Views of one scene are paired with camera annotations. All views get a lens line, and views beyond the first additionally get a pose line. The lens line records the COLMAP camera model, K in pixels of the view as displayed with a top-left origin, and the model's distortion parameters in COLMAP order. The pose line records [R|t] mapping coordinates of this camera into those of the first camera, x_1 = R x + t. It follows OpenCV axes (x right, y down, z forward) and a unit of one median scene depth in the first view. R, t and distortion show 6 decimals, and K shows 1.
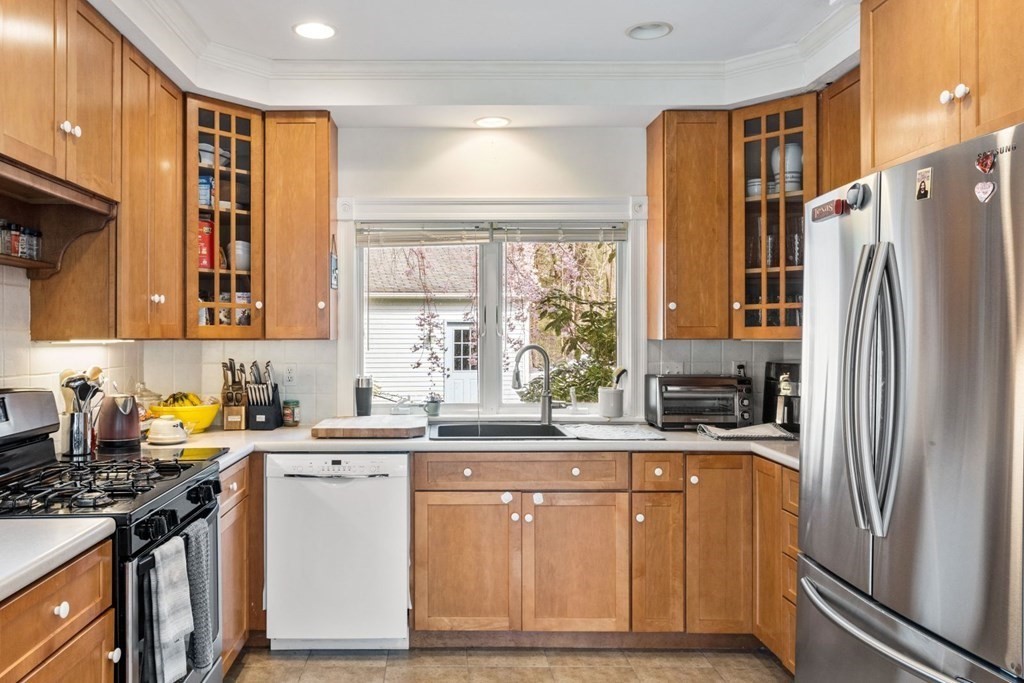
lens RADIAL K [[750.2, 0, 506.6], [0, 750.2, 339.3], [0, 0, 1]] dist [-0.020243, 0.036662]
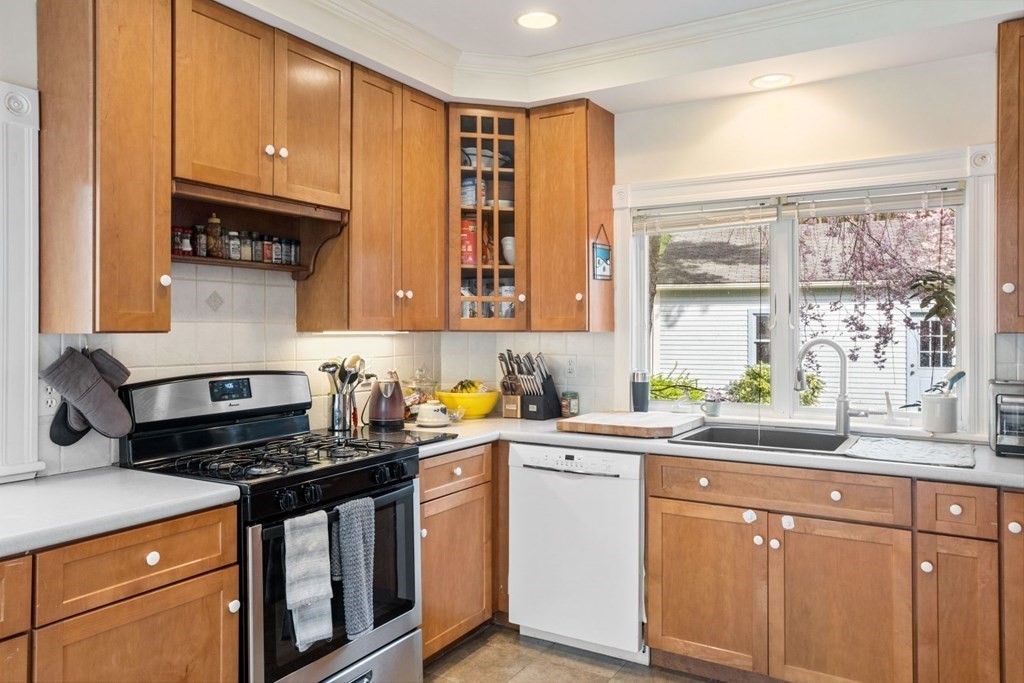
lens RADIAL K [[750.2, 0, 506.3], [0, 750.2, 334.1], [0, 0, 1]] dist [-0.020243, 0.036662]
pose [[0.847205, 0.005180, -0.531240, 0.217018], [-0.003260, 0.999984, 0.004551, -0.000681], [0.531256, -0.002124, 0.847209, 0.124513]]
